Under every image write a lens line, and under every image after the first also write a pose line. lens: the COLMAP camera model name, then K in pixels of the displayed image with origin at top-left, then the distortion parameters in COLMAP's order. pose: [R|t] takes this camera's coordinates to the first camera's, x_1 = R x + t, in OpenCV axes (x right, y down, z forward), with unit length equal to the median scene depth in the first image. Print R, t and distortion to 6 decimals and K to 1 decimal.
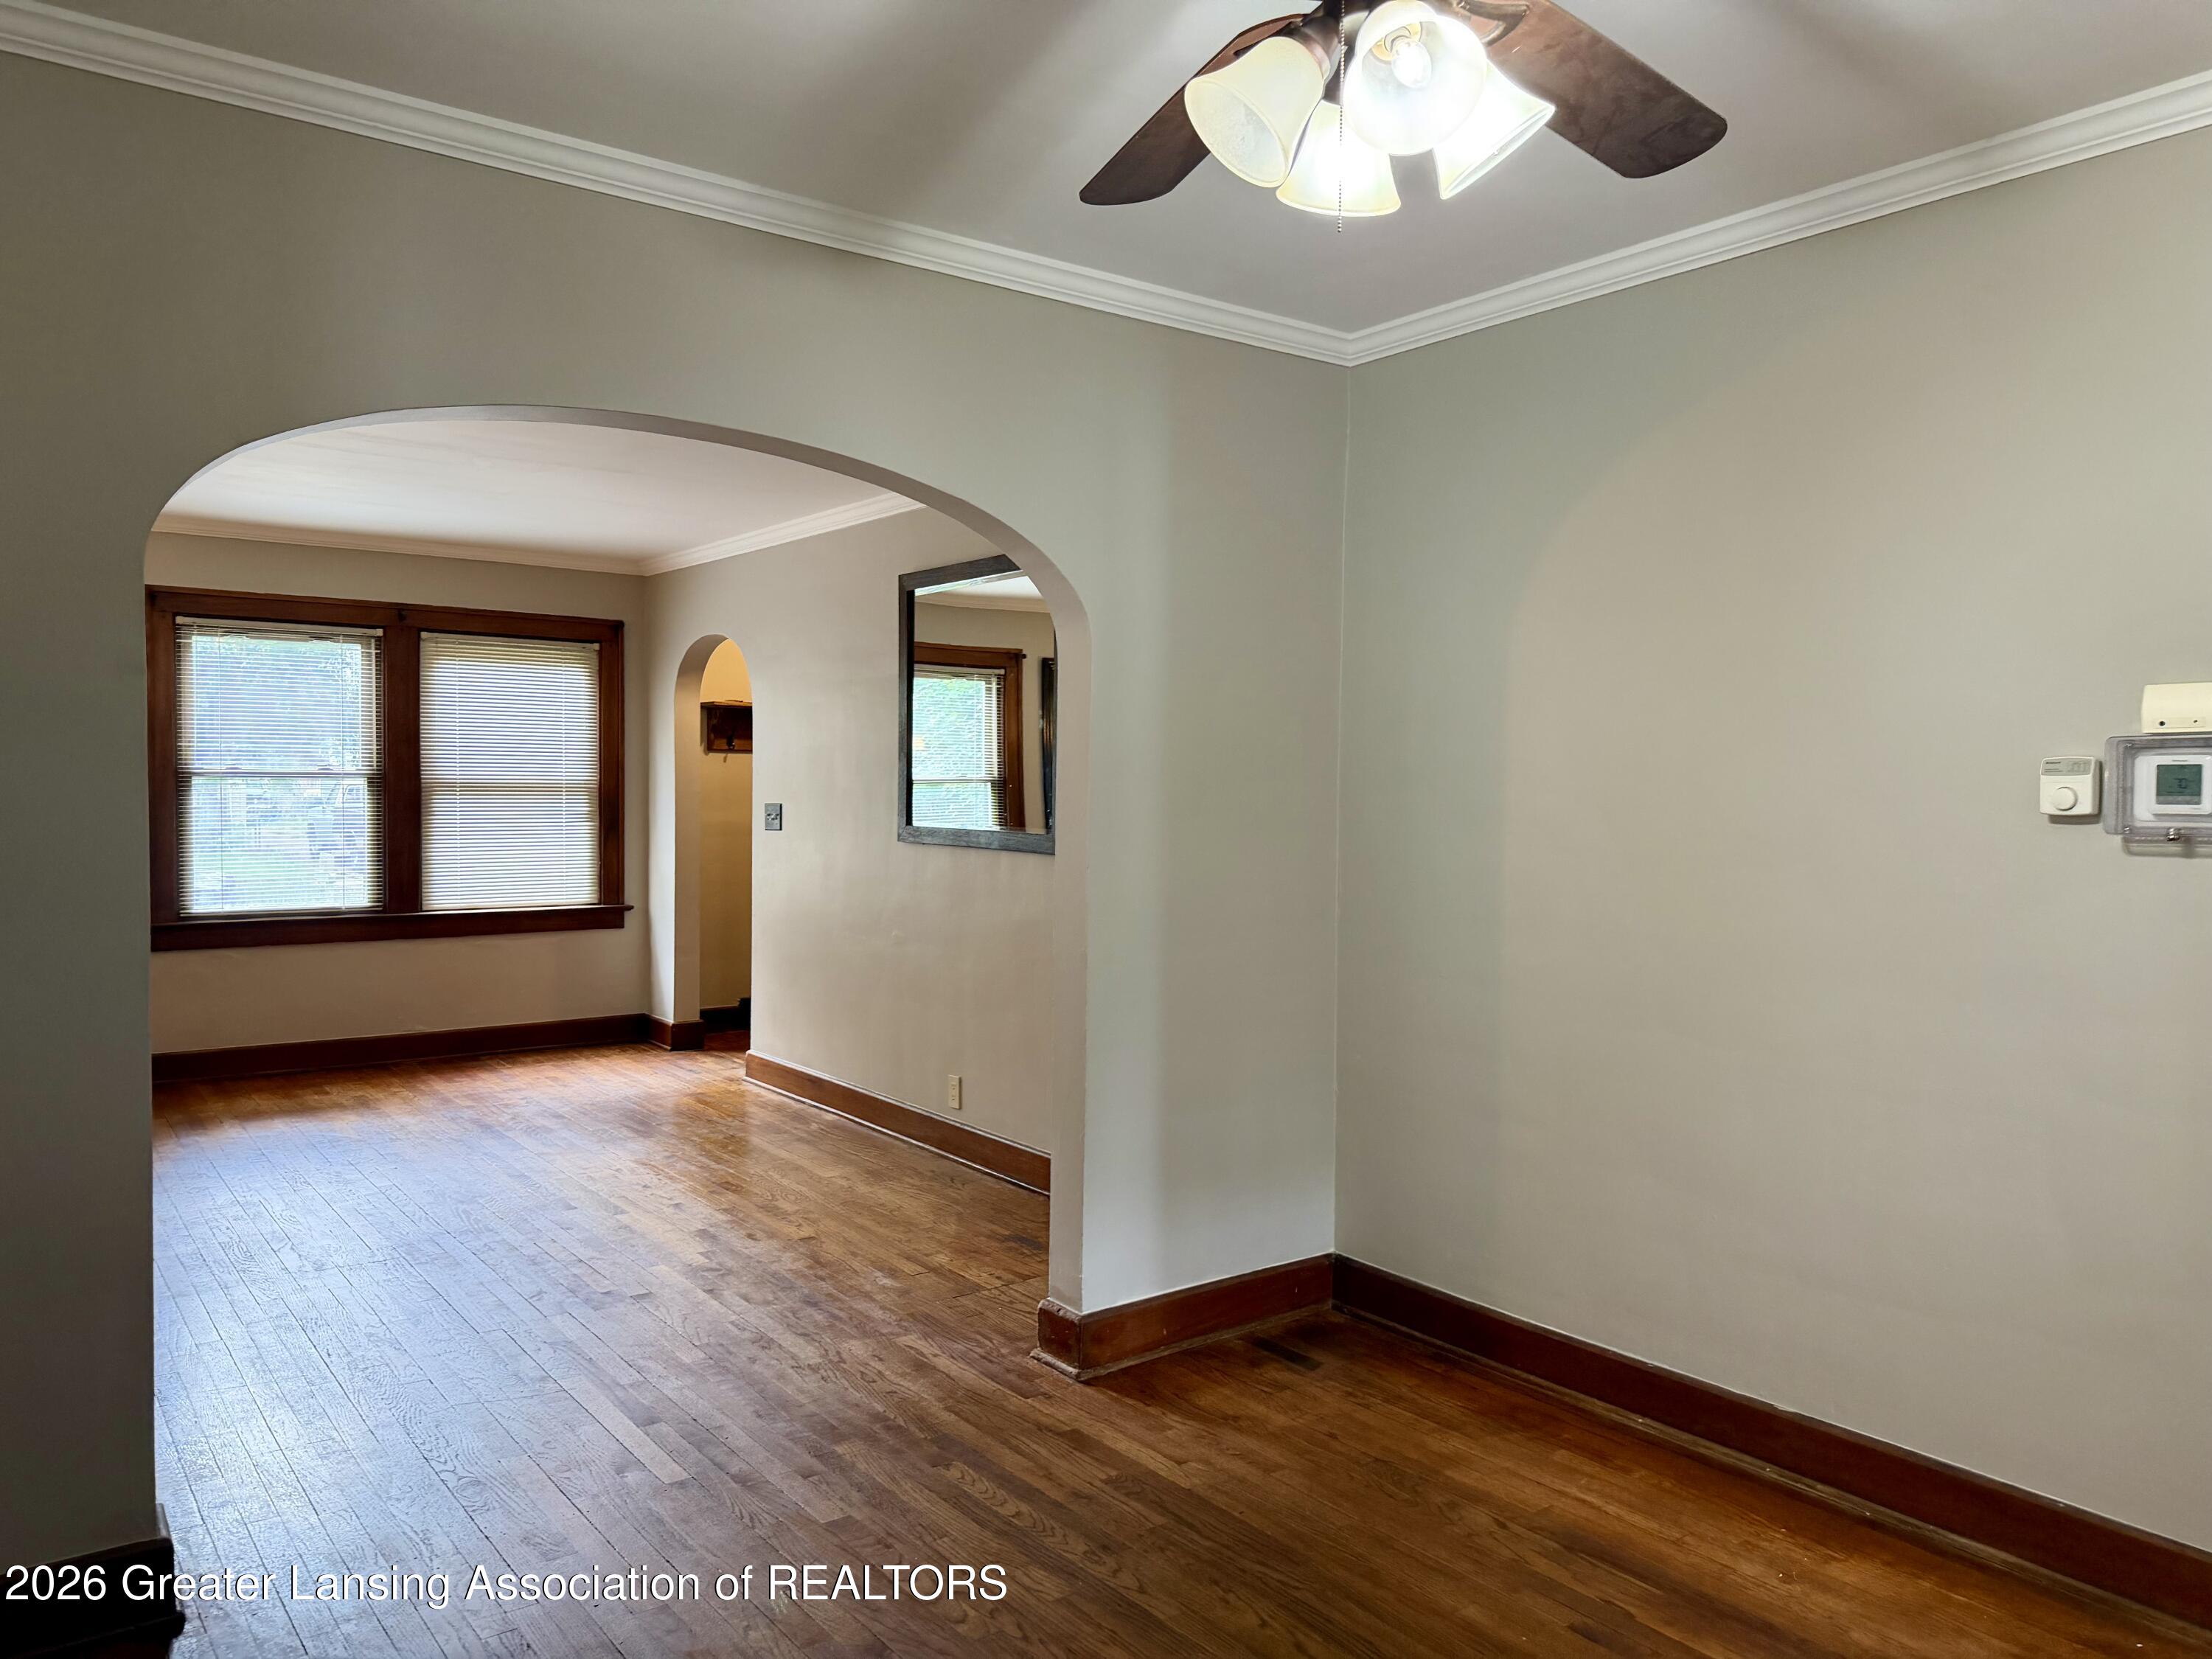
lens RADIAL K [[1573.5, 0, 1103.8], [0, 1573.5, 835.2], [0, 0, 1]] dist [0.070036, -0.083393]
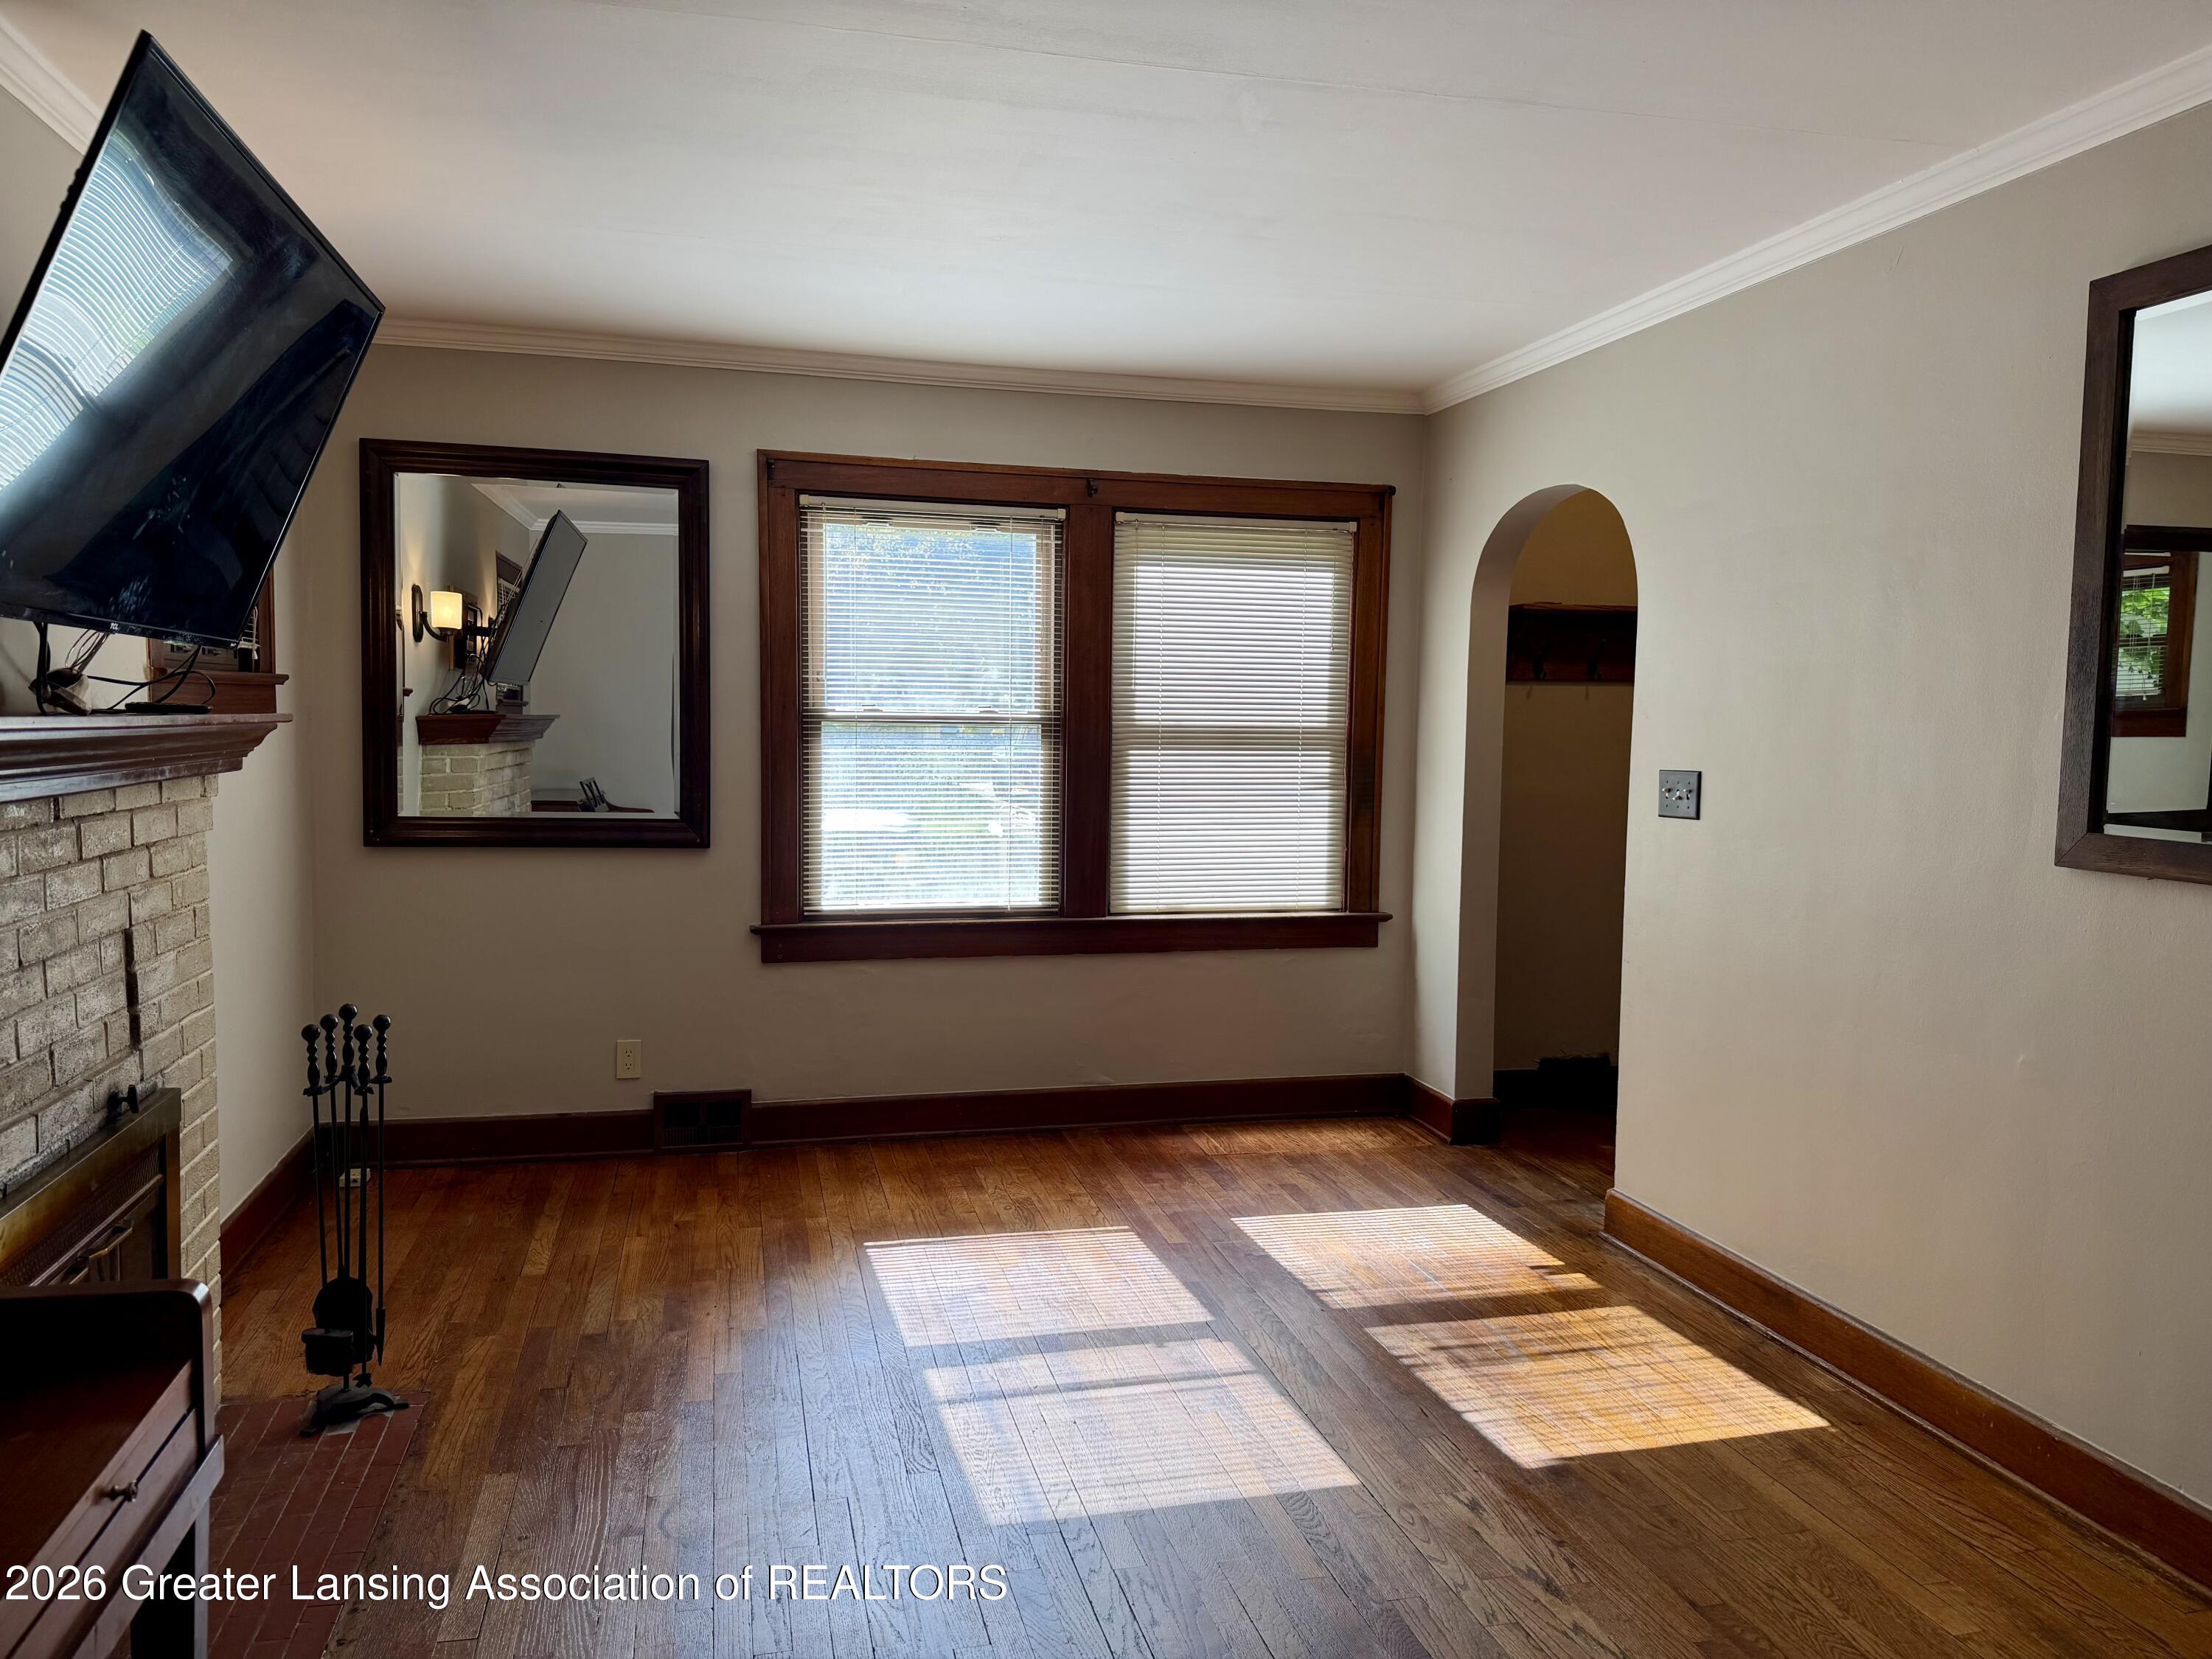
lens RADIAL K [[1557.8, 0, 1104.7], [0, 1557.8, 823.9], [0, 0, 1]] dist [0.136348, -0.205568]
pose [[0.922559, 0.030076, -0.384683, -0.179794], [-0.018325, 0.999248, 0.034178, -0.016768], [0.385422, -0.024482, 0.922416, 0.393648]]
